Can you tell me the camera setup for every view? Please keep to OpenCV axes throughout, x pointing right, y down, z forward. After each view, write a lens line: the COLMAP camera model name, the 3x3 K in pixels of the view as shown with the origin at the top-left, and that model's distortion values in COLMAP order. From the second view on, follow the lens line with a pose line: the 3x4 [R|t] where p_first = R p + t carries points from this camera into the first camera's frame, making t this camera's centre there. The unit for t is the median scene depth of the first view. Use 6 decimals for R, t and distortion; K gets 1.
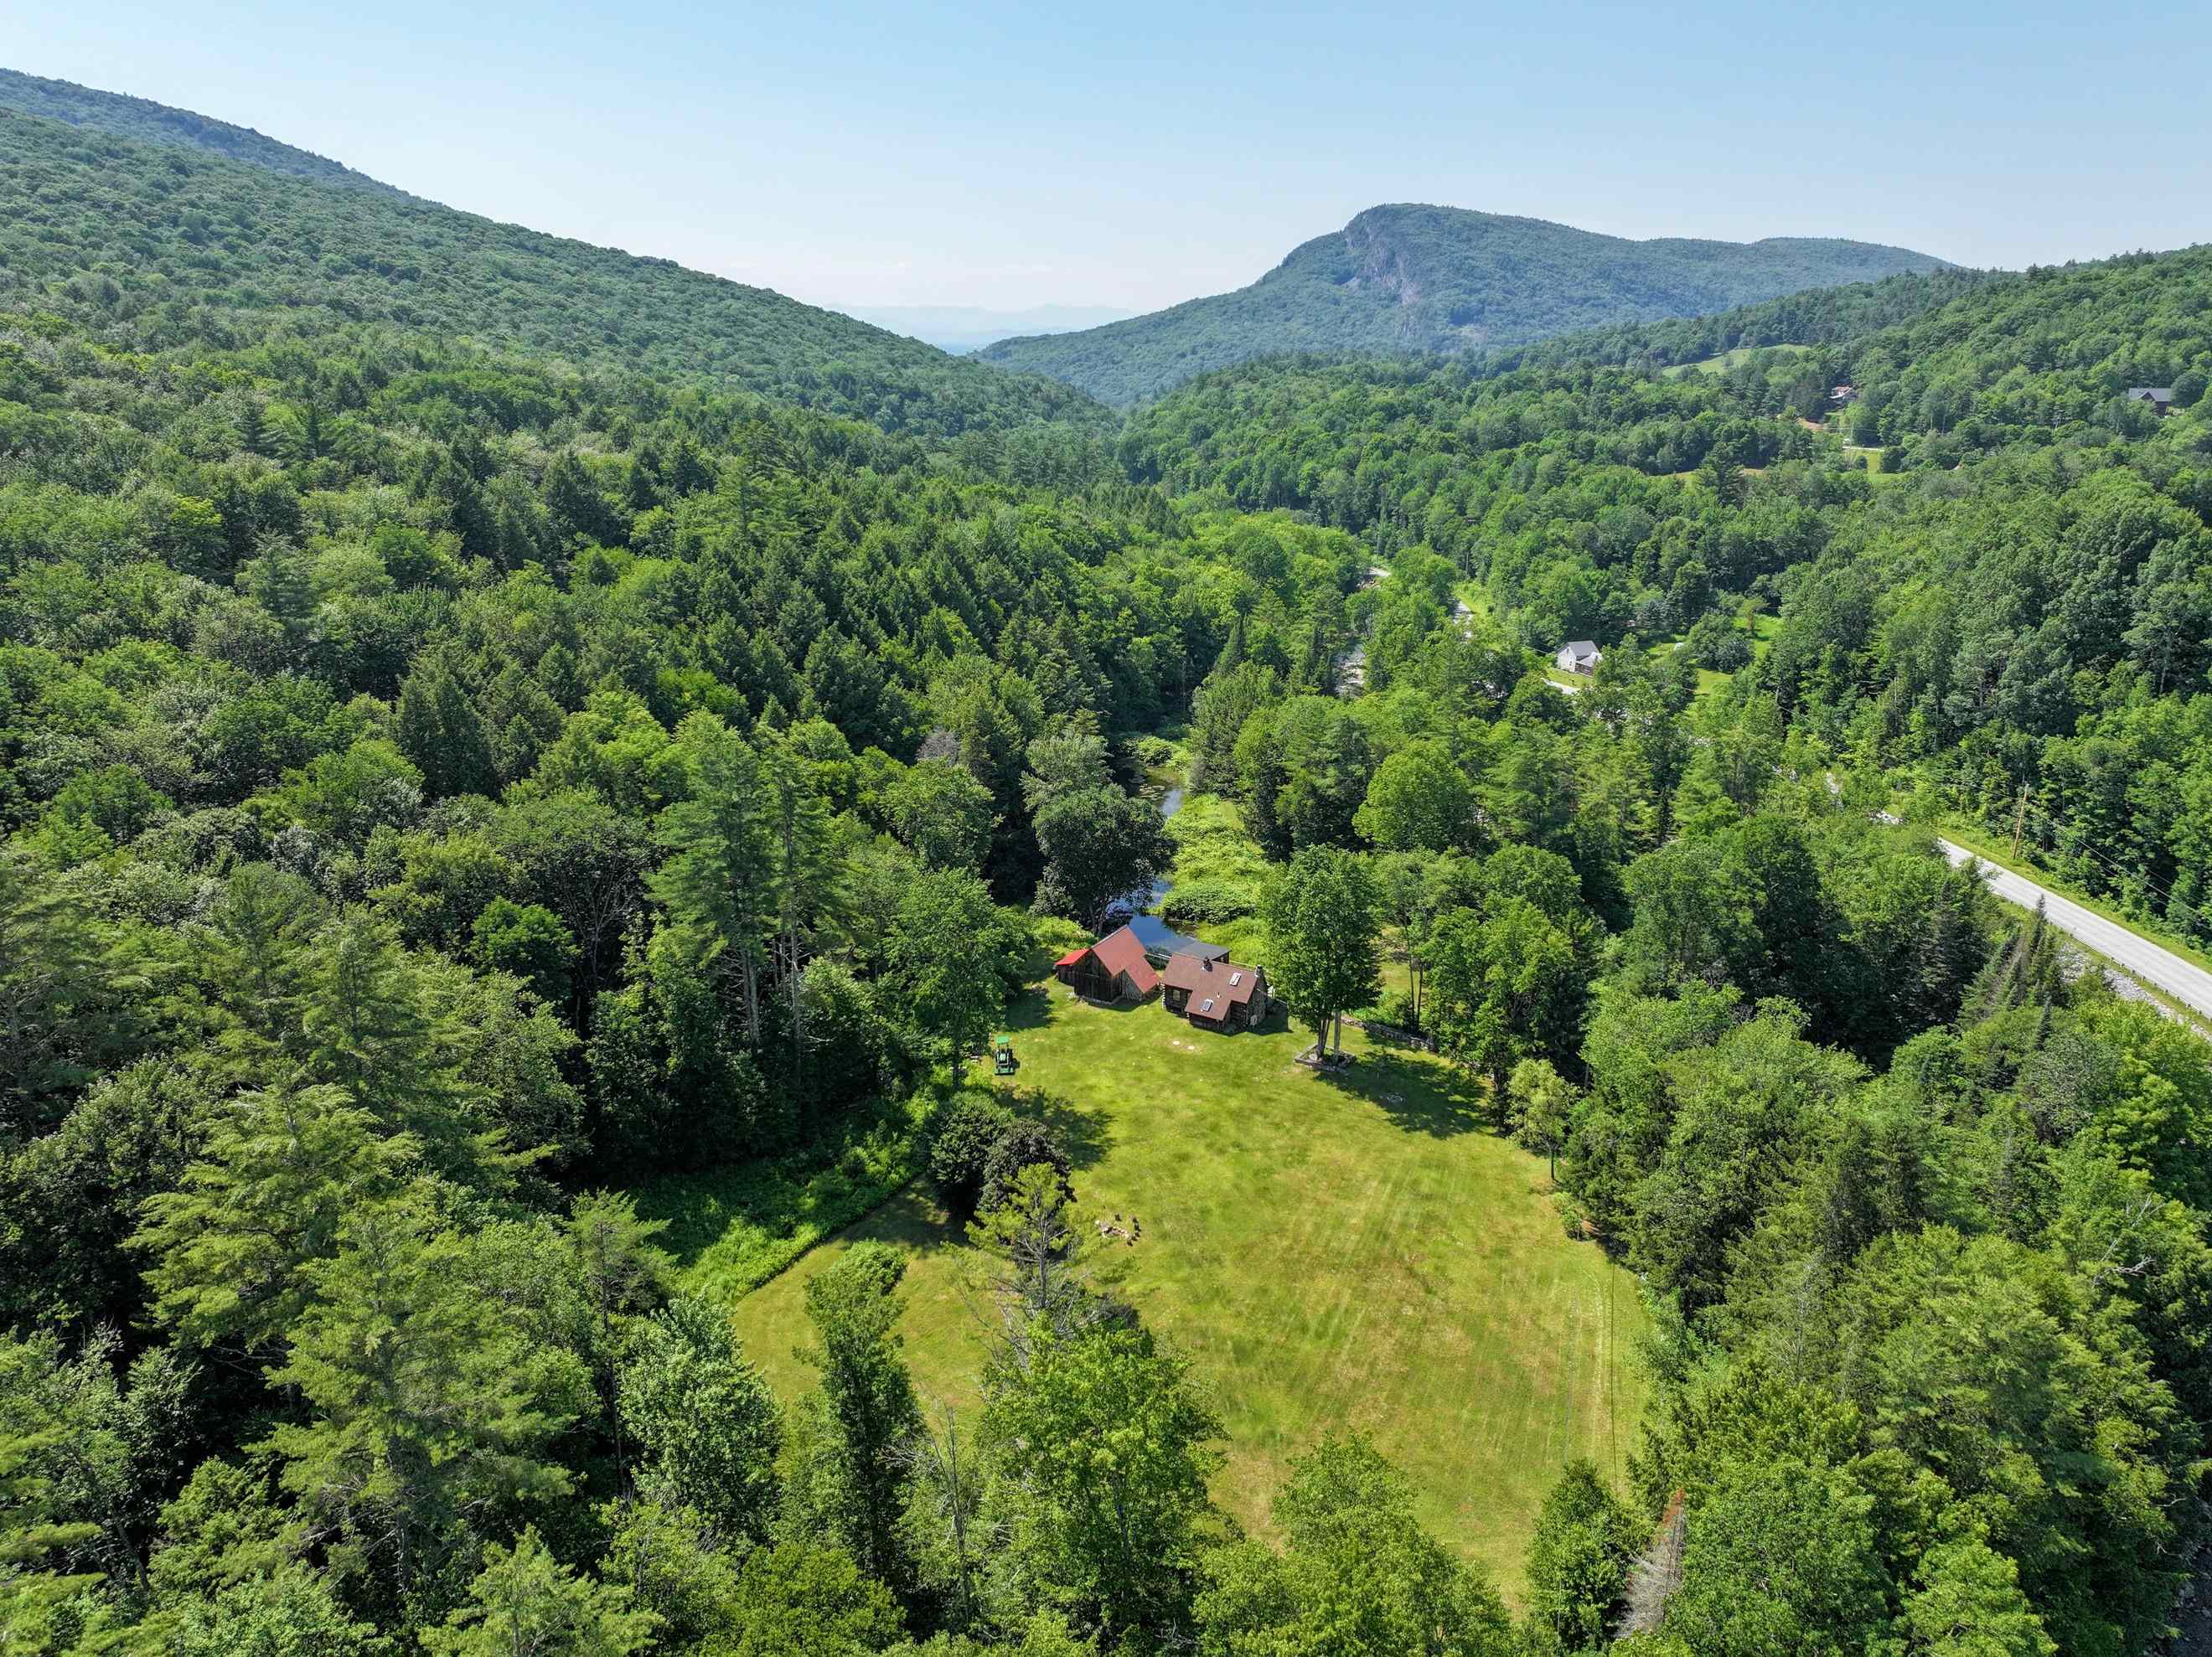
lens RADIAL K [[1556.2, 0, 1111.4], [0, 1556.2, 823.5], [0, 0, 1]] dist [-0.002162, 0.018734]
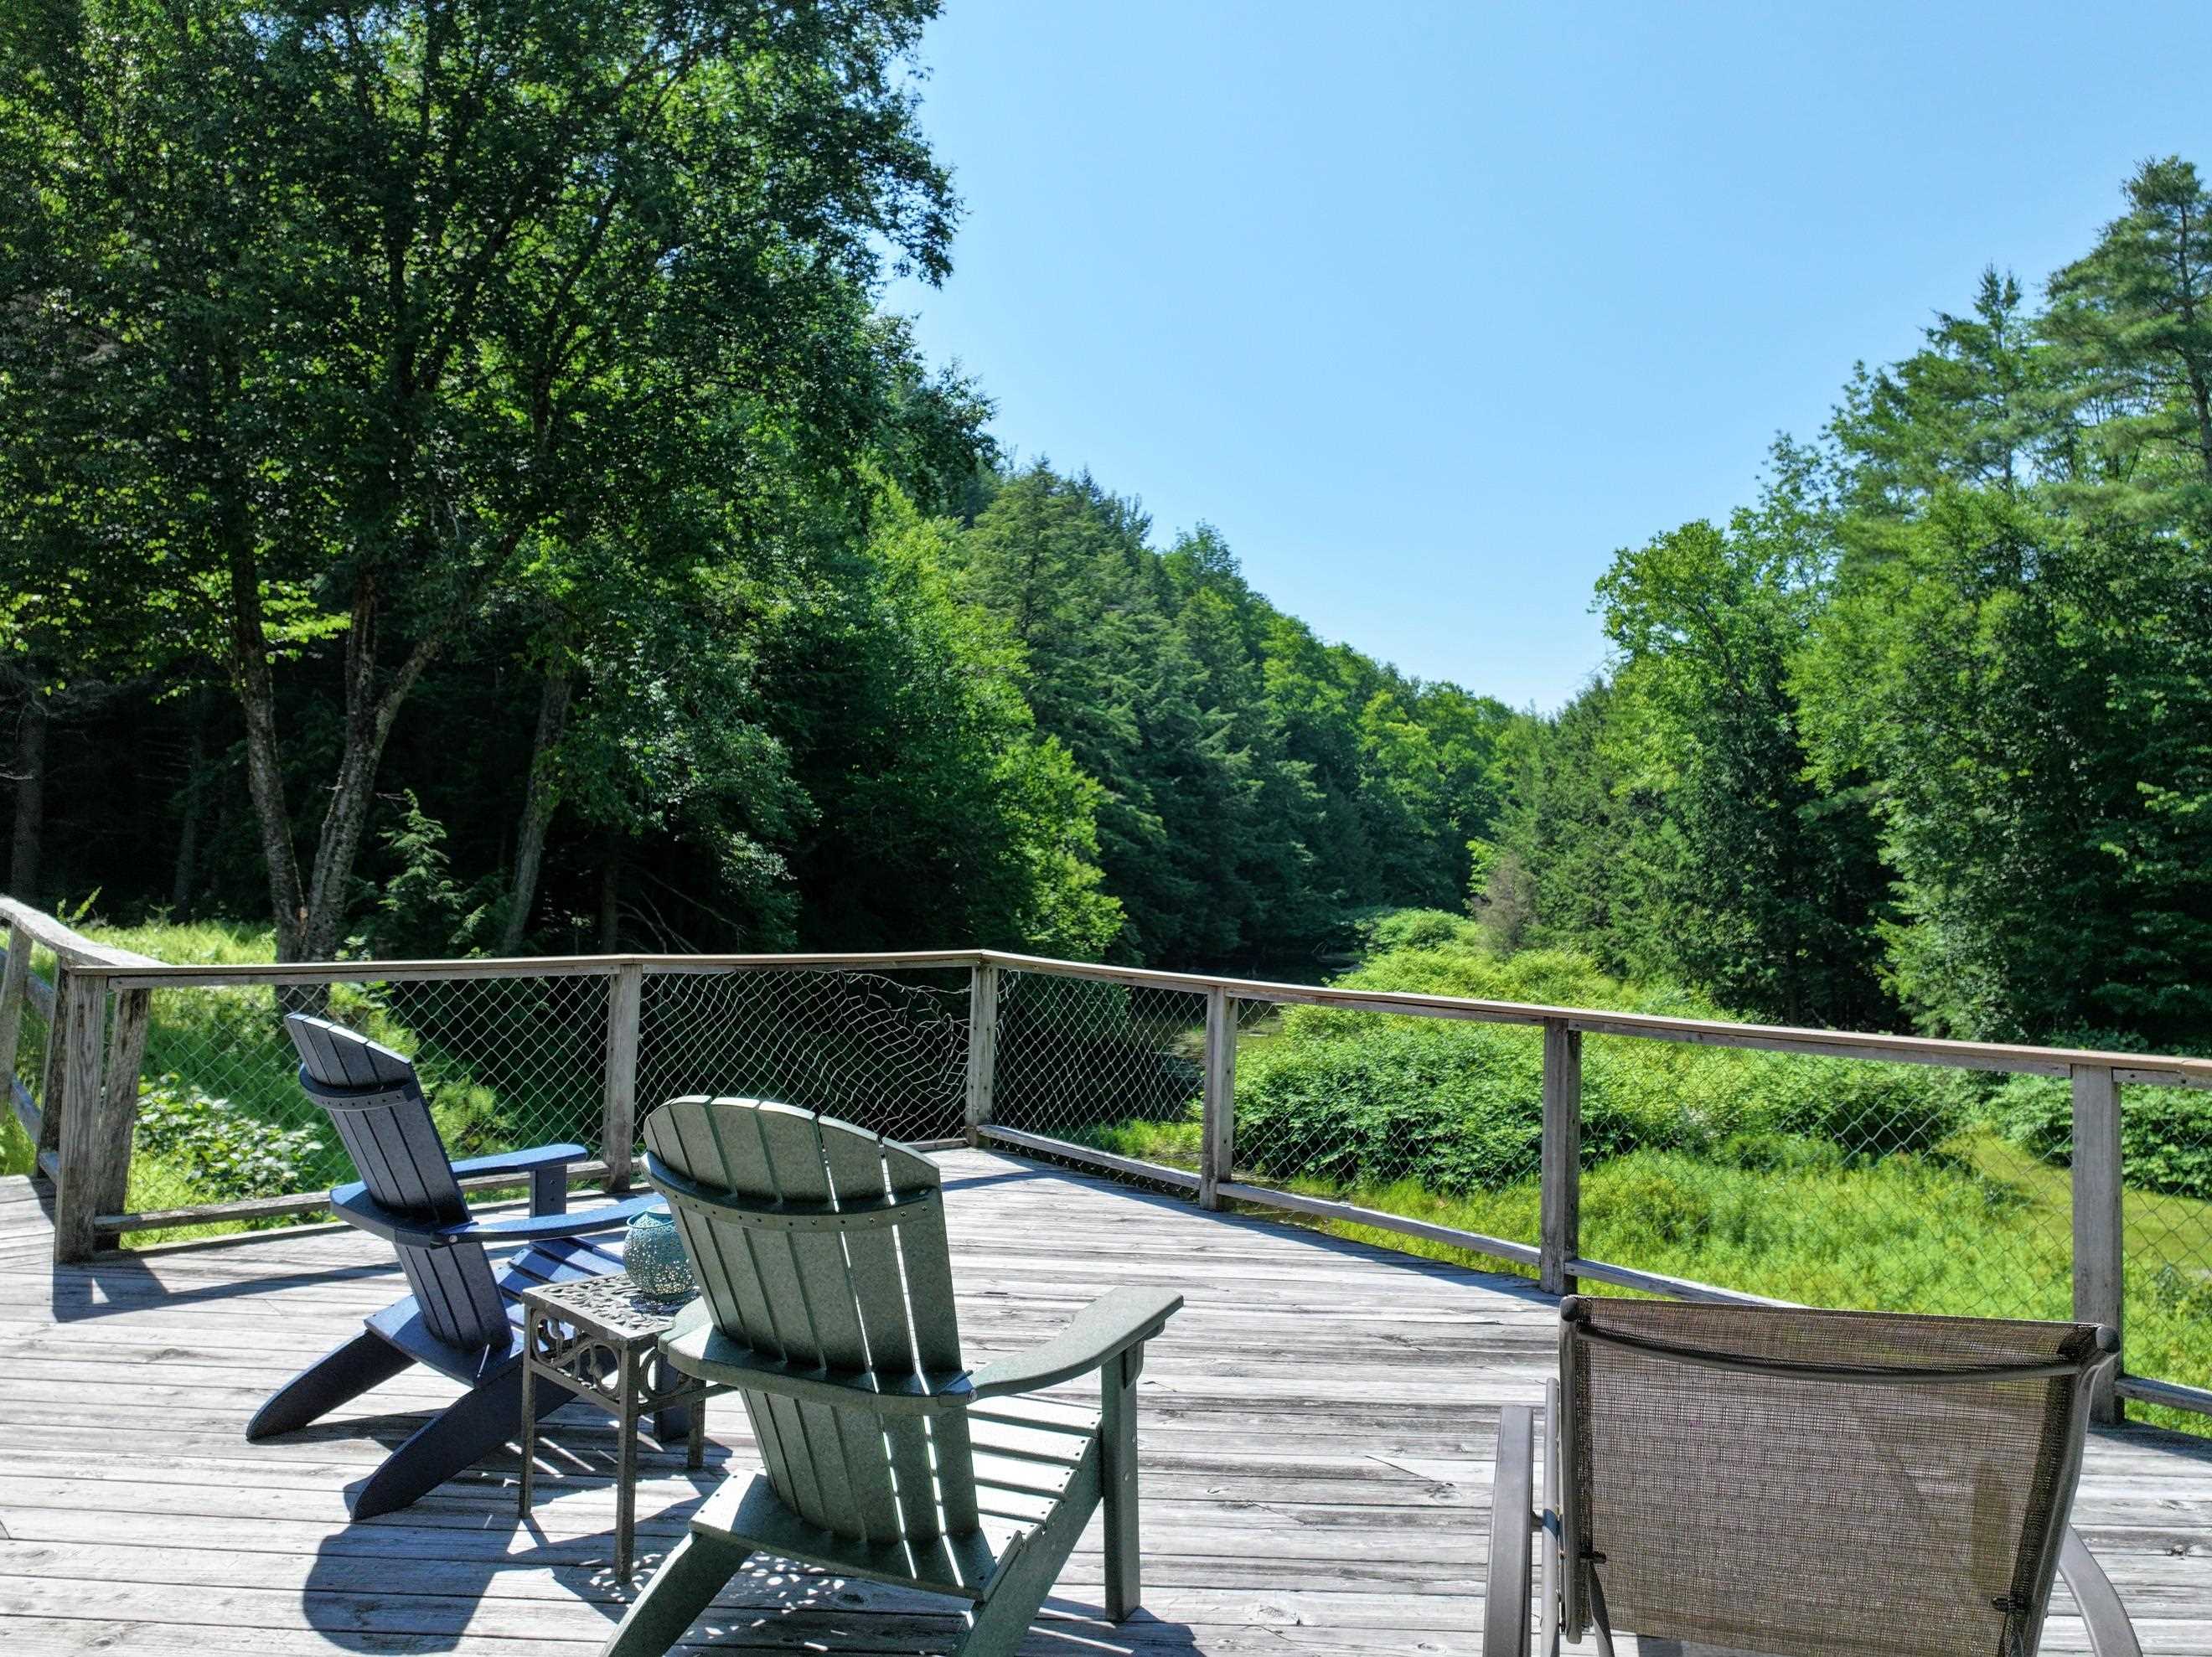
lens RADIAL K [[1568.9, 0, 1099.9], [0, 1568.9, 841.2], [0, 0, 1]] dist [0.000009, 0.022608]
pose [[0.967518, -0.001012, -0.252800, 0.086055], [-0.077409, 0.950772, -0.300067, 0.099105], [0.240659, 0.309889, 0.919811, 0.993361]]
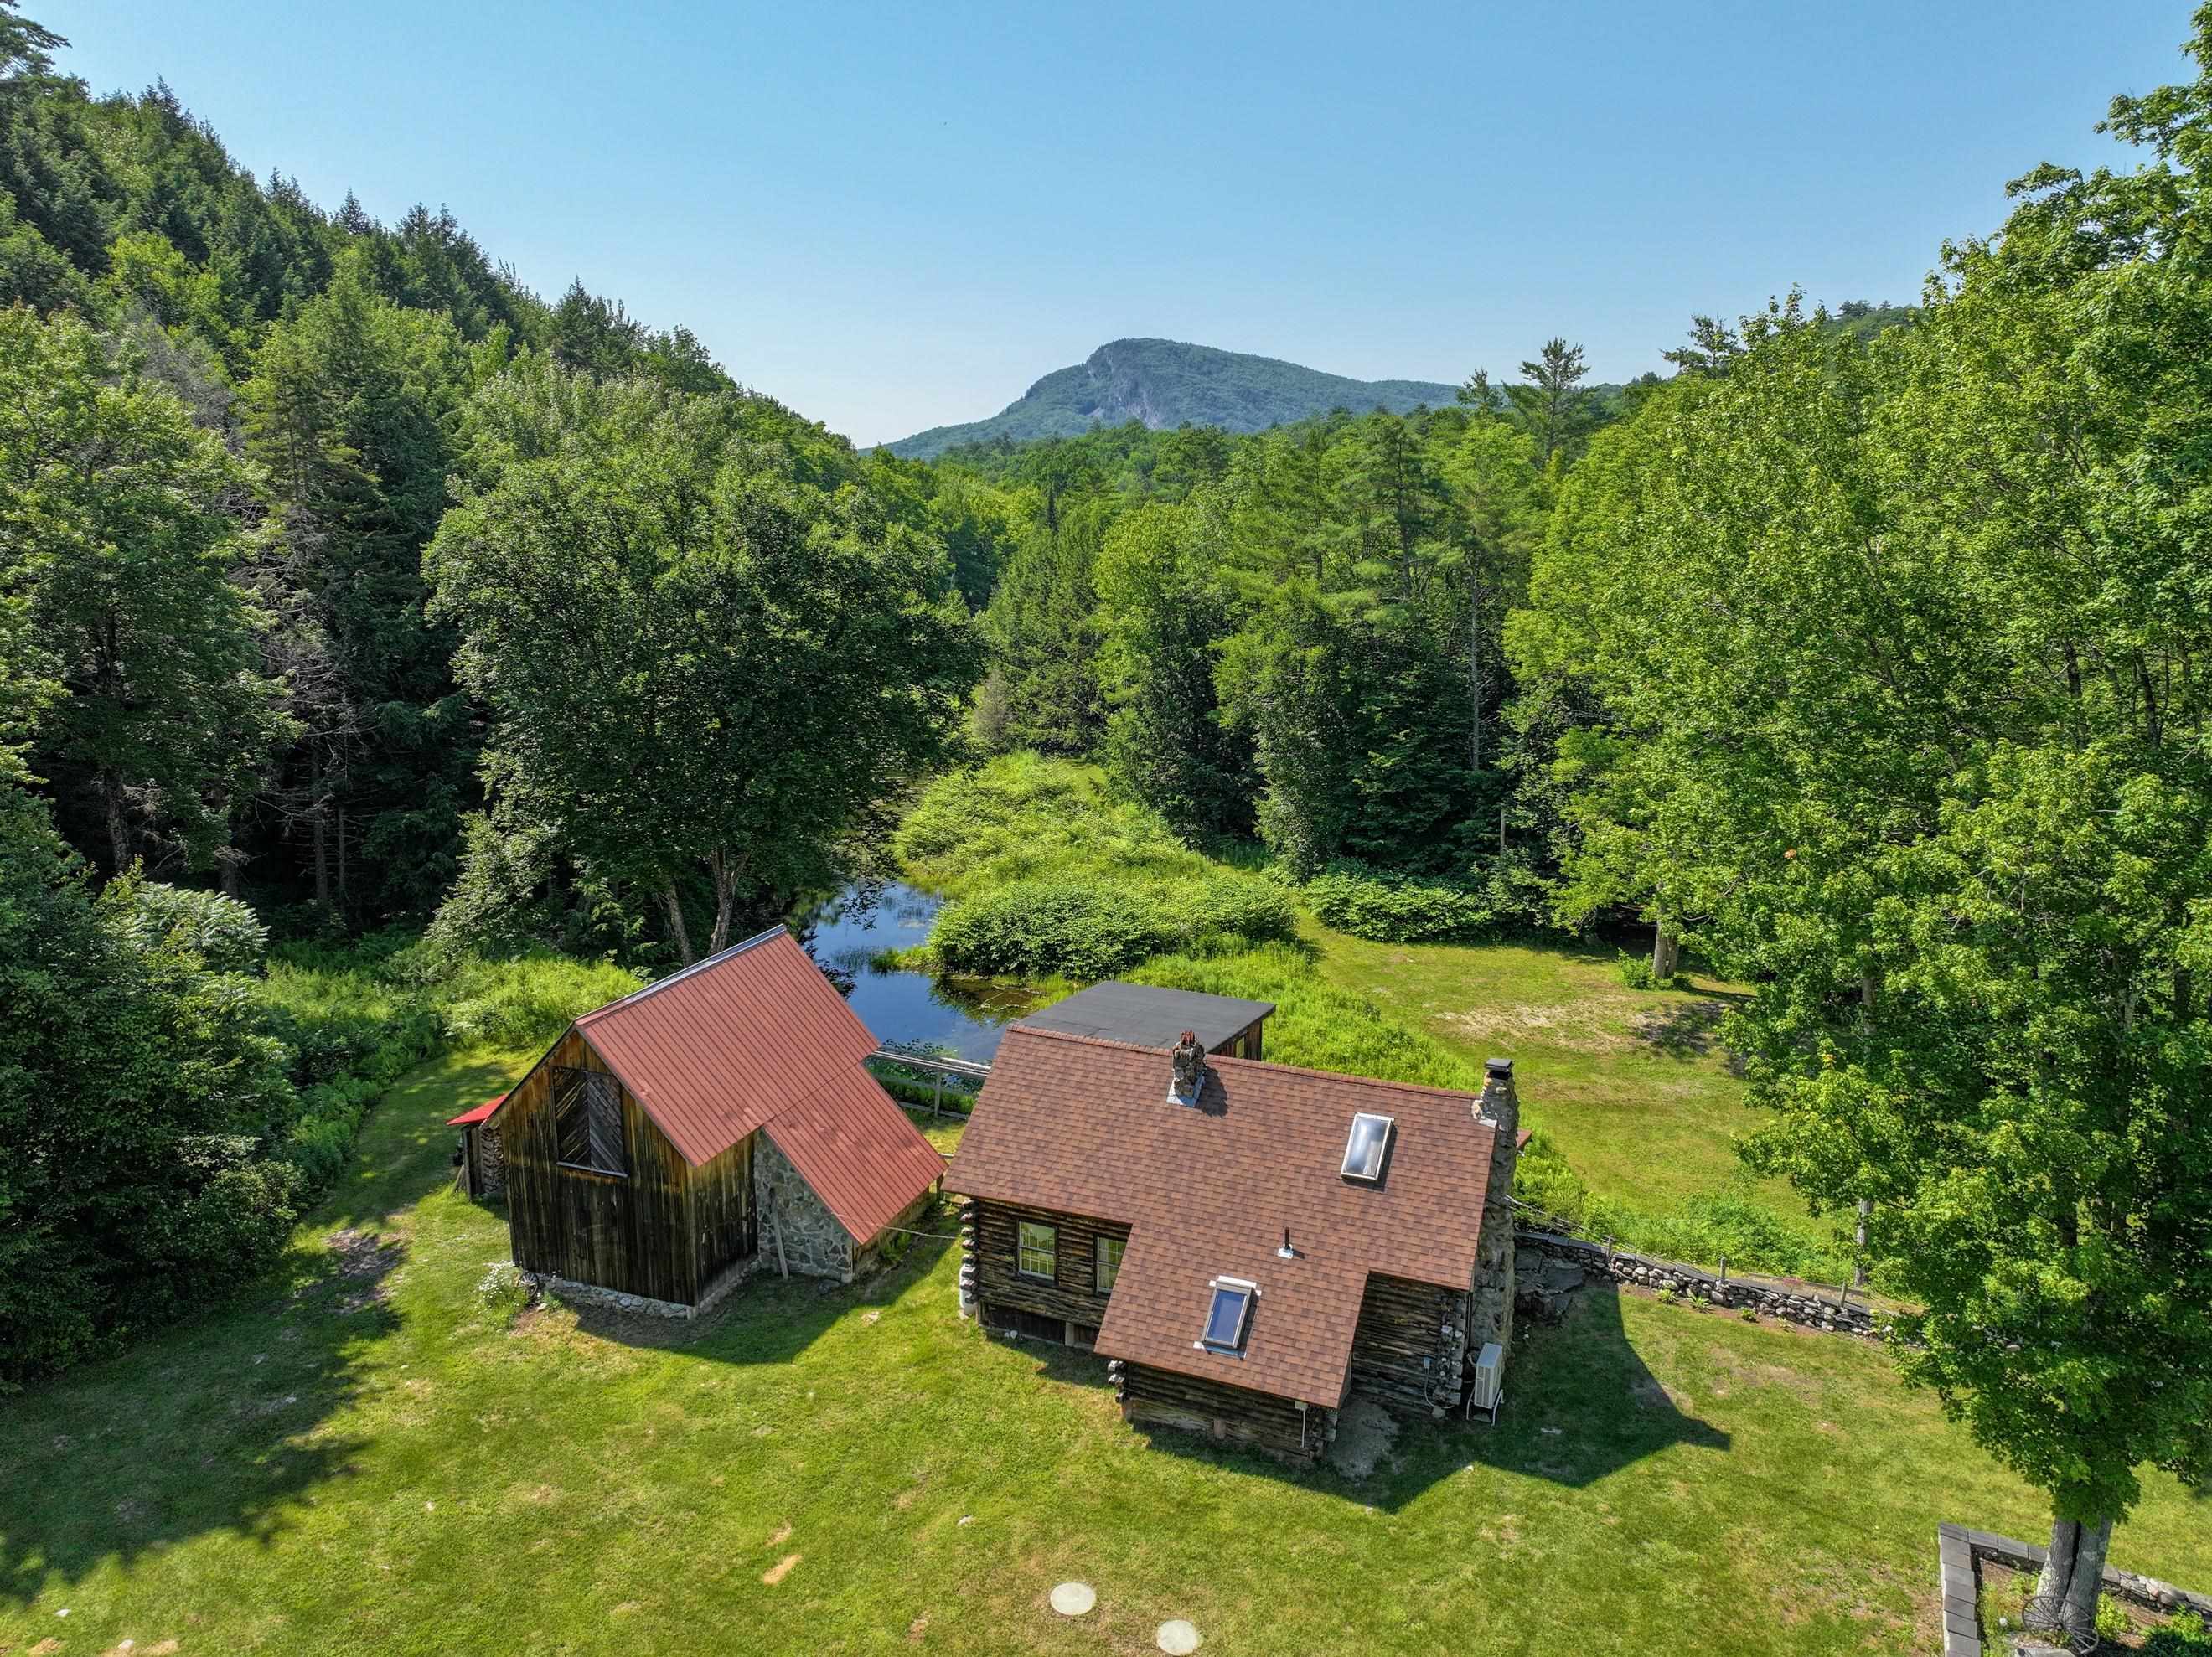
lens RADIAL K [[1555.3, 0, 1111.3], [0, 1555.3, 825.2], [0, 0, 1]] dist [0.006500, 0.001296]
pose [[0.987365, -0.031528, 0.155297, 0.022650], [0.046000, 0.994834, -0.090496, 0.074494], [-0.151642, 0.096496, 0.983714, 0.787191]]
